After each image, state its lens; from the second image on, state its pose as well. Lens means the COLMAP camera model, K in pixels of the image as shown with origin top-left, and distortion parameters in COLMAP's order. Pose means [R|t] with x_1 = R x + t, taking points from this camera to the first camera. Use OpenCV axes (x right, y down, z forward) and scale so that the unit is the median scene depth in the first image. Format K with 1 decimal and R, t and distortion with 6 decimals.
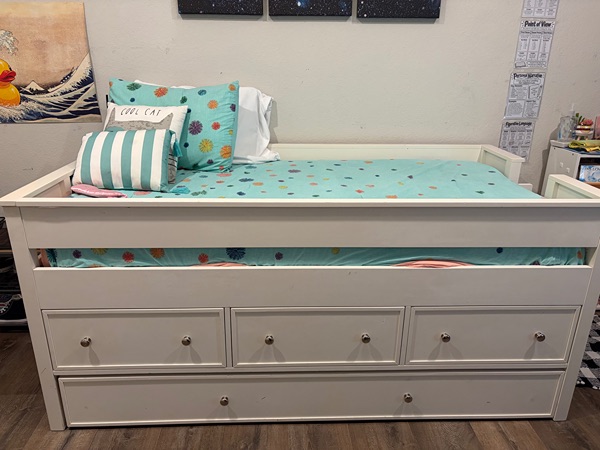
lens RADIAL K [[456.8, 0, 298.9], [0, 456.8, 221.9], [0, 0, 1]] dist [0.042770, -0.046180]
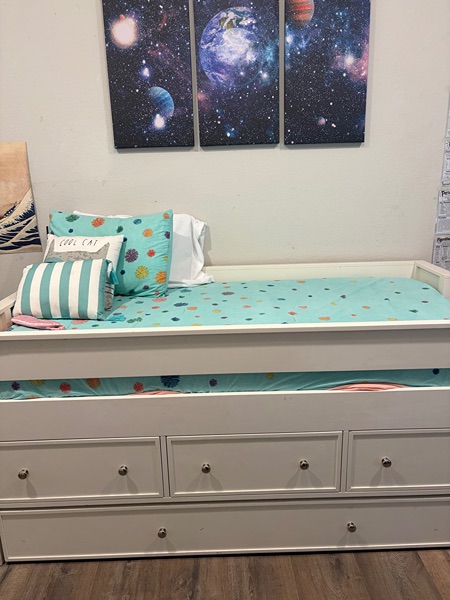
lens RADIAL K [[456.8, 0, 223.5], [0, 456.8, 294.3], [0, 0, 1]] dist [0.042770, -0.046180]
pose [[0.998989, -0.030511, -0.033026, 0.016026], [0.027604, 0.995986, -0.085150, -0.029031], [0.035491, 0.084152, 0.995821, -0.015027]]
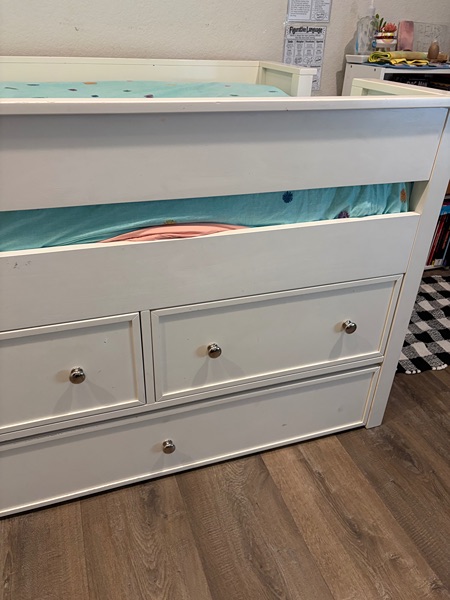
lens RADIAL K [[456.8, 0, 224.5], [0, 456.8, 299.2], [0, 0, 1]] dist [0.042770, -0.046180]
pose [[0.960701, -0.128929, 0.245827, 0.182067], [0.079189, 0.976085, 0.202454, 0.058365], [-0.266050, -0.175031, 0.947935, 0.407766]]
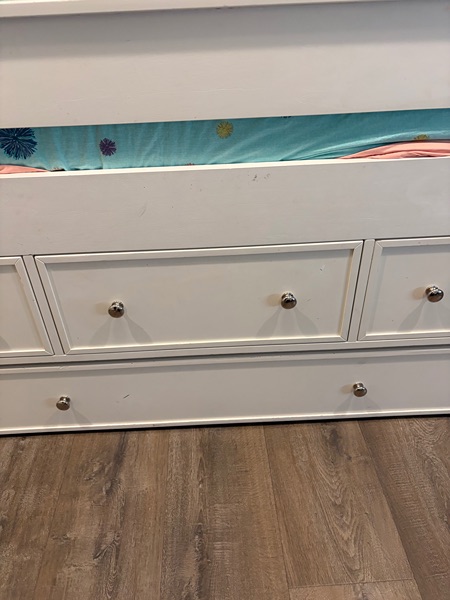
lens RADIAL K [[456.8, 0, 220.1], [0, 456.8, 304.1], [0, 0, 1]] dist [0.042770, -0.046180]
pose [[0.998571, -0.033542, -0.041597, 0.080674], [0.043799, 0.959715, 0.277540, 0.094025], [0.030612, -0.278965, 0.959813, 0.436411]]
